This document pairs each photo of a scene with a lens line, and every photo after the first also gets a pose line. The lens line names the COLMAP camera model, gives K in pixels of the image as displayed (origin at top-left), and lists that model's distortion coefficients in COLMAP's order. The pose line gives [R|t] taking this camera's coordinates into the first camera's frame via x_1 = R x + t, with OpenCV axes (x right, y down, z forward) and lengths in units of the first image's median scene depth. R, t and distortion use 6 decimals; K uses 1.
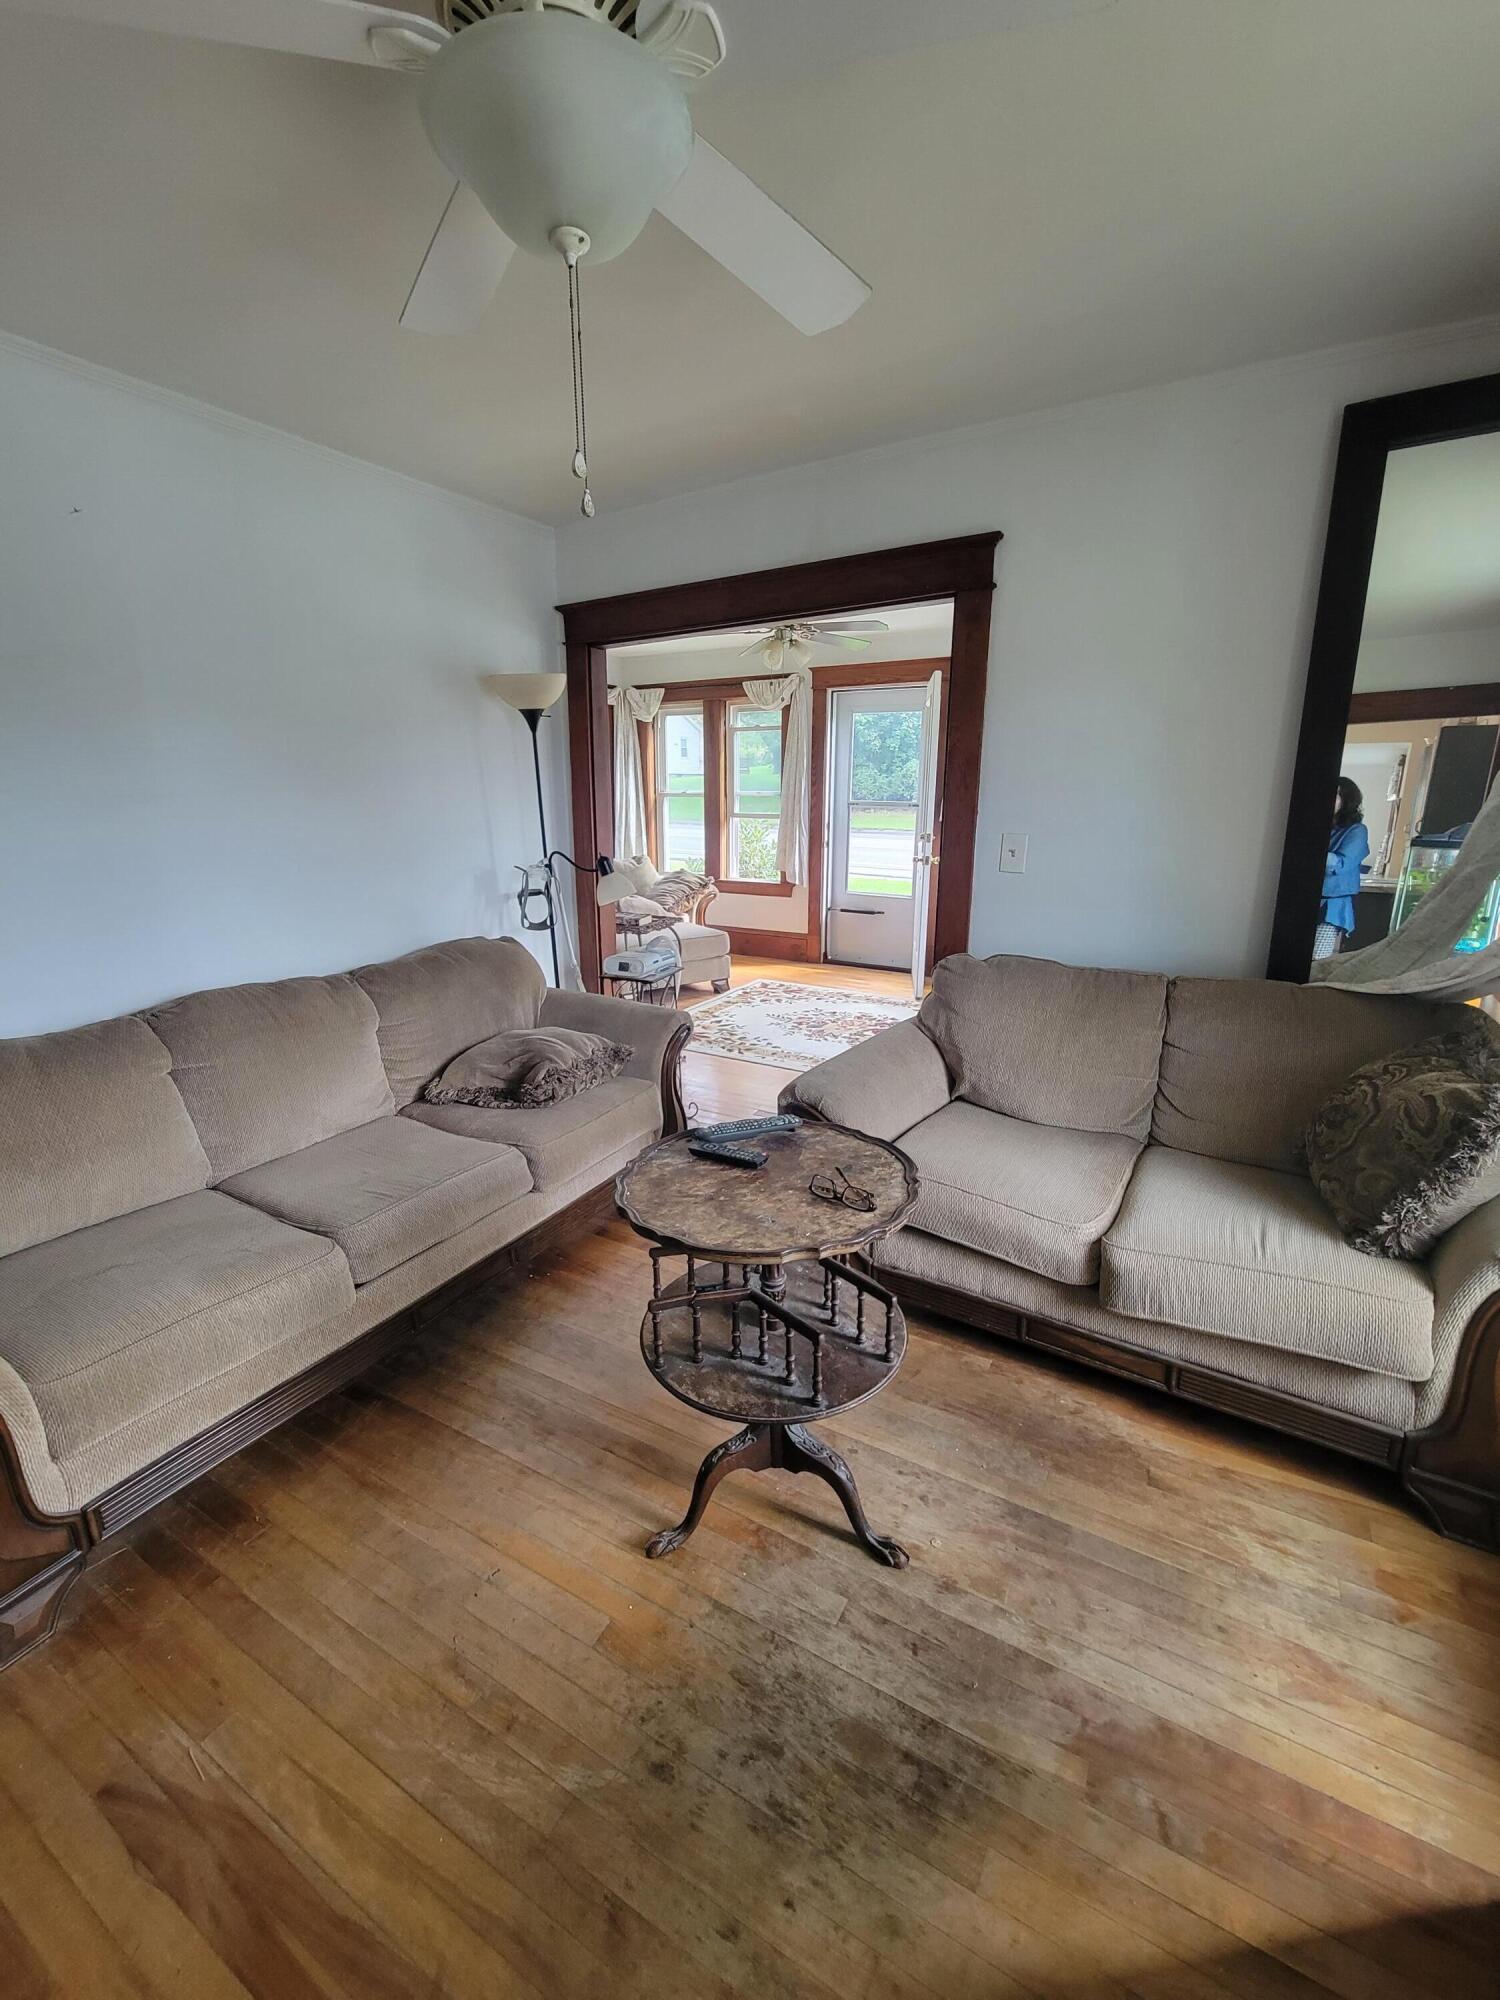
lens RADIAL K [[819.9, 0, 755.0], [0, 819.9, 1004.4], [0, 0, 1]] dist [-0.003174, -0.000346]
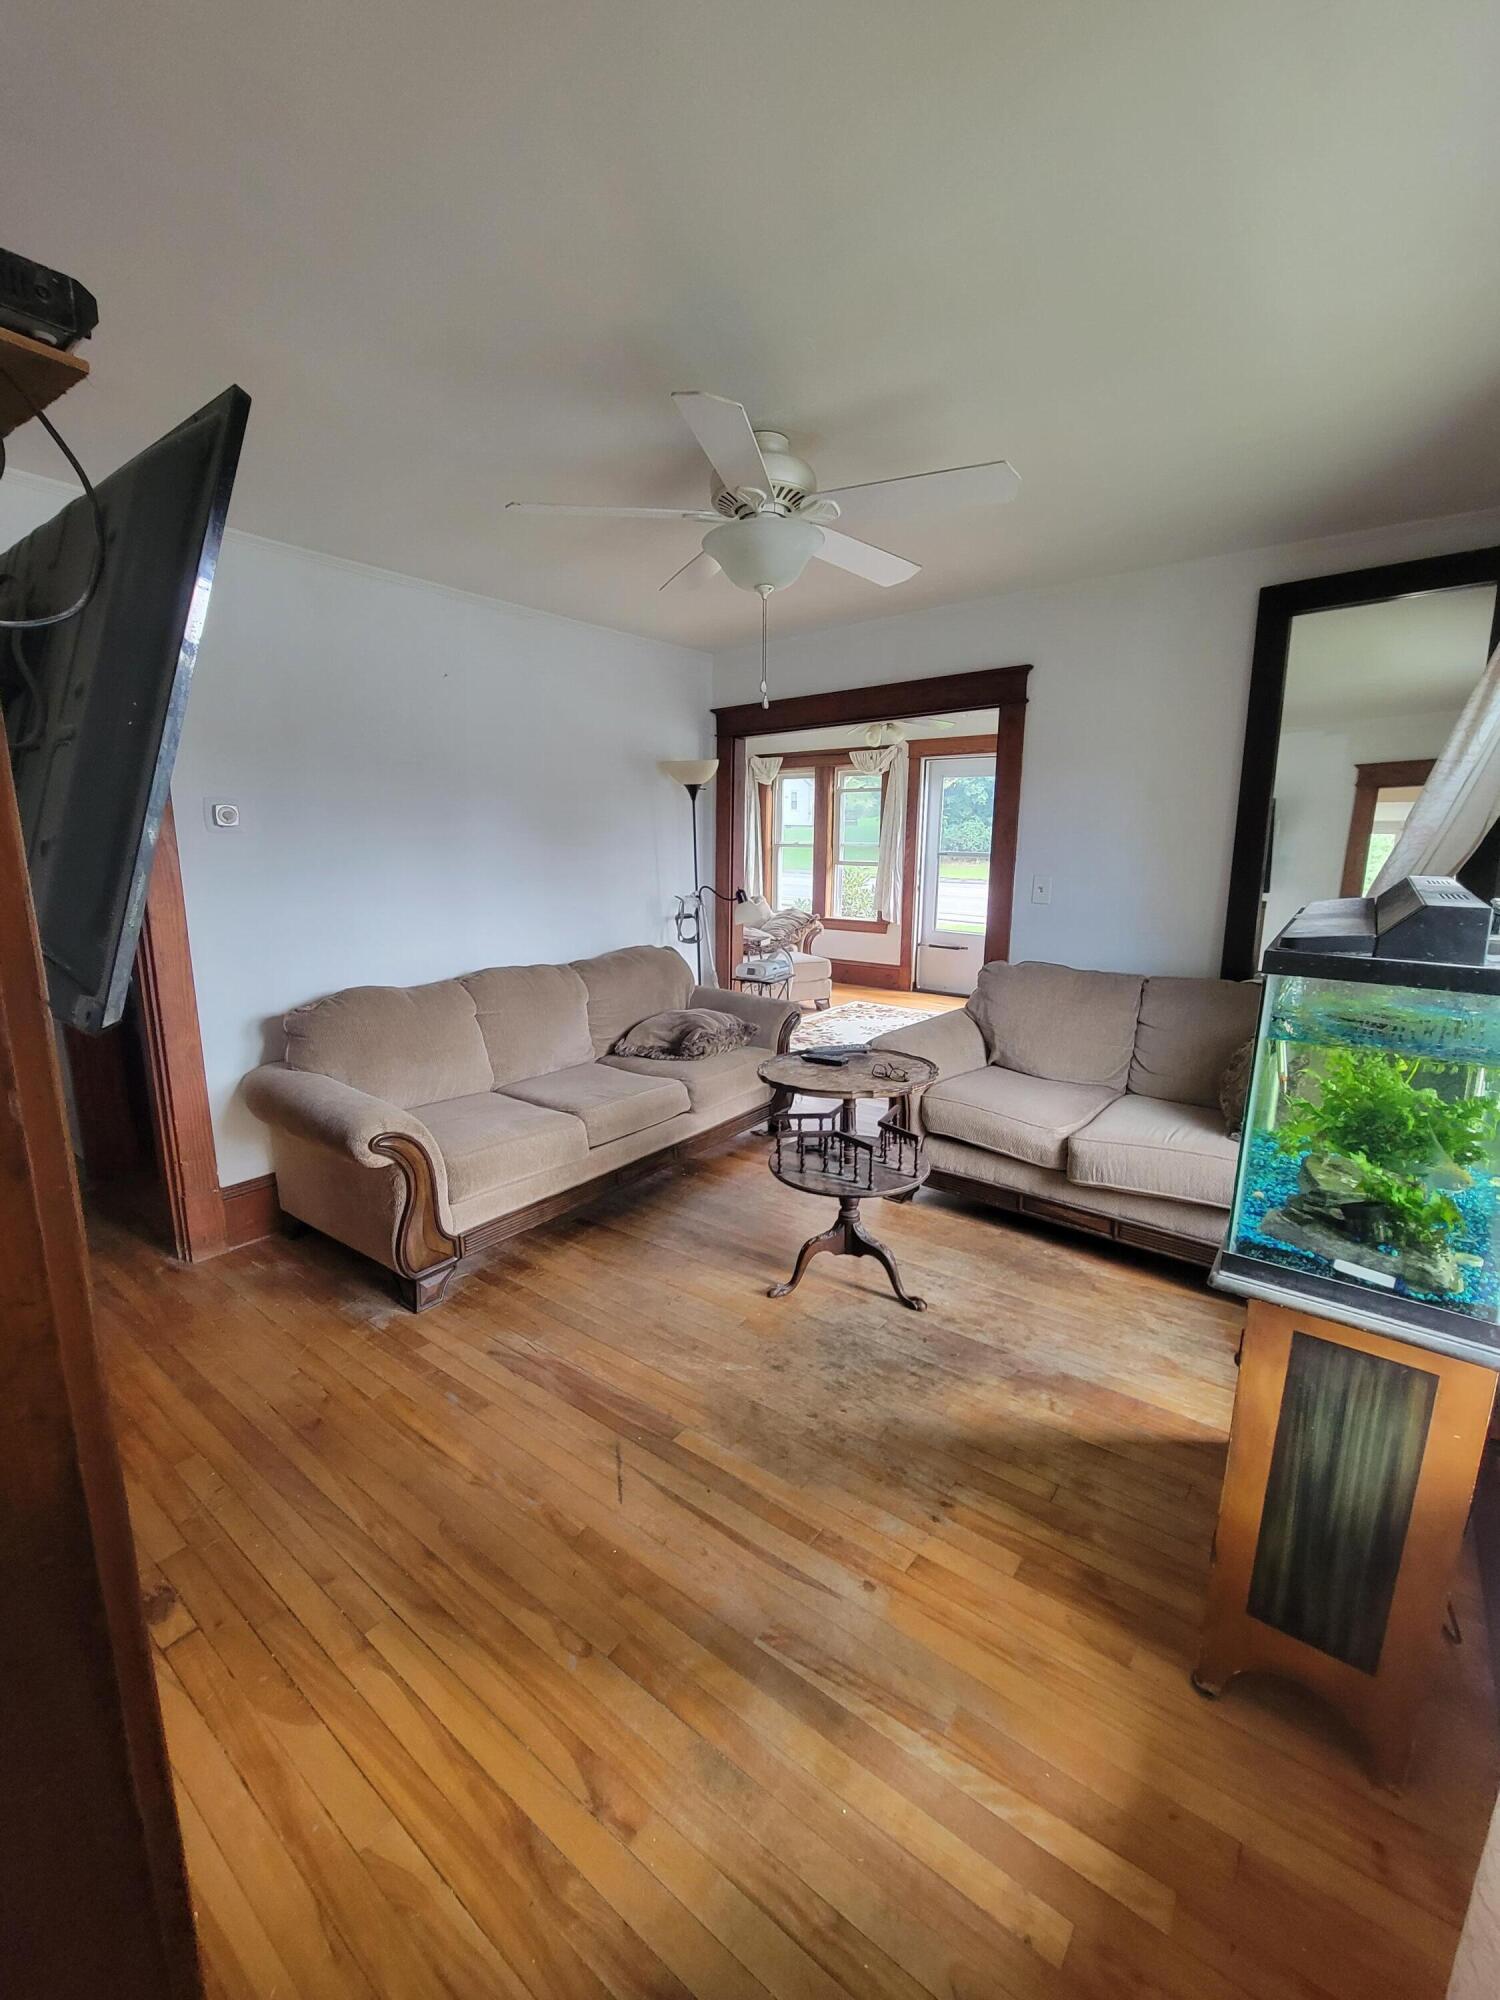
lens RADIAL K [[819.9, 0, 750.0], [0, 819.9, 1000.4], [0, 0, 1]] dist [-0.003174, -0.000346]
pose [[0.991065, 0.030450, -0.129857, 0.019984], [-0.038589, 0.997414, -0.060627, 0.115705], [0.127675, 0.065097, 0.989677, -0.457643]]
